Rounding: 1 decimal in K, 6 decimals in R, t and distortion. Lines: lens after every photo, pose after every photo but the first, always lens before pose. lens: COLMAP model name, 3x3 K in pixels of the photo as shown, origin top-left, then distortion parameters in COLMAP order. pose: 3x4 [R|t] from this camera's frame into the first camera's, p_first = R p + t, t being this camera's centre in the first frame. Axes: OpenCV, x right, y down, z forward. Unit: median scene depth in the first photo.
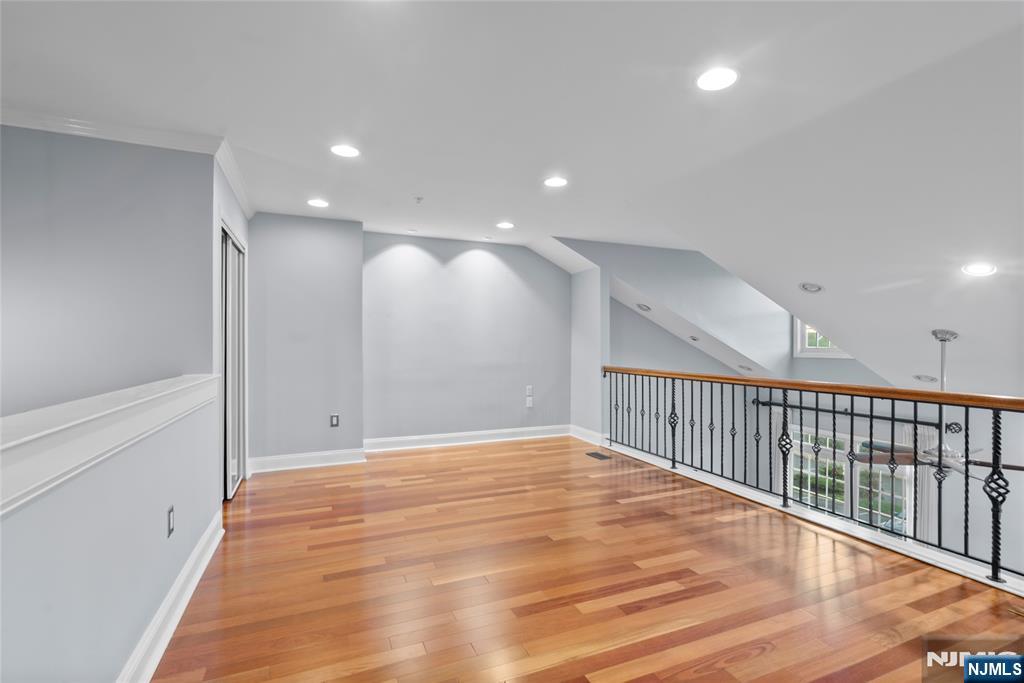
lens RADIAL K [[469.1, 0, 510.4], [0, 469.1, 346.4], [0, 0, 1]] dist [-0.008850, 0.002858]
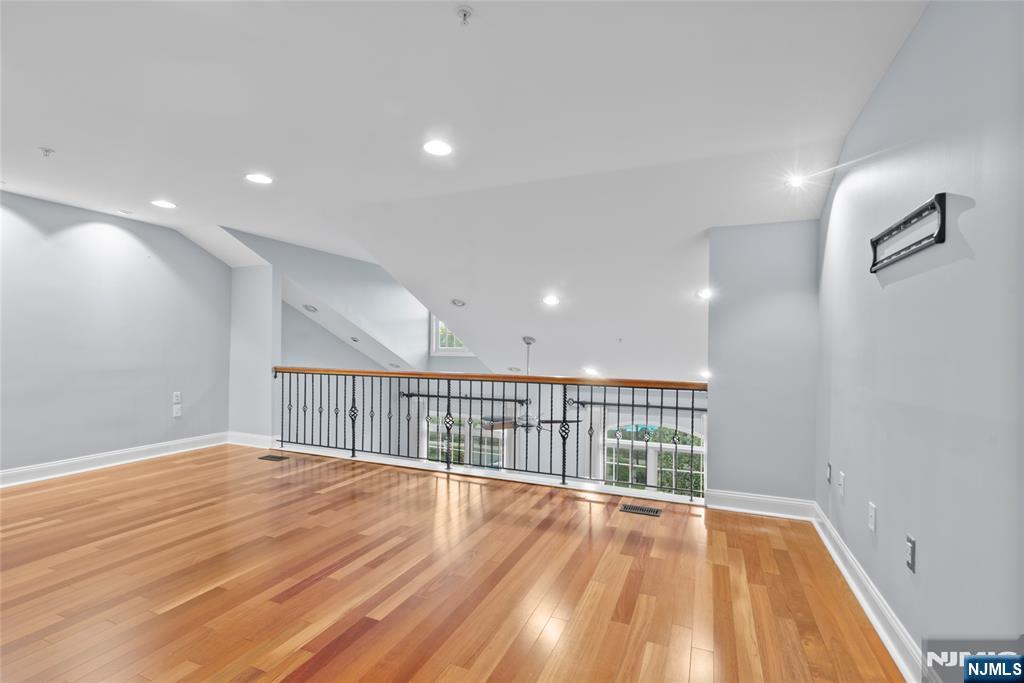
lens RADIAL K [[469.1, 0, 511.2], [0, 469.1, 342.5], [0, 0, 1]] dist [-0.008850, 0.002858]
pose [[0.718122, 0.010473, 0.695838, -0.169091], [-0.004955, 0.999938, -0.009936, -0.001073], [-0.695900, 0.003688, 0.718130, -0.059449]]
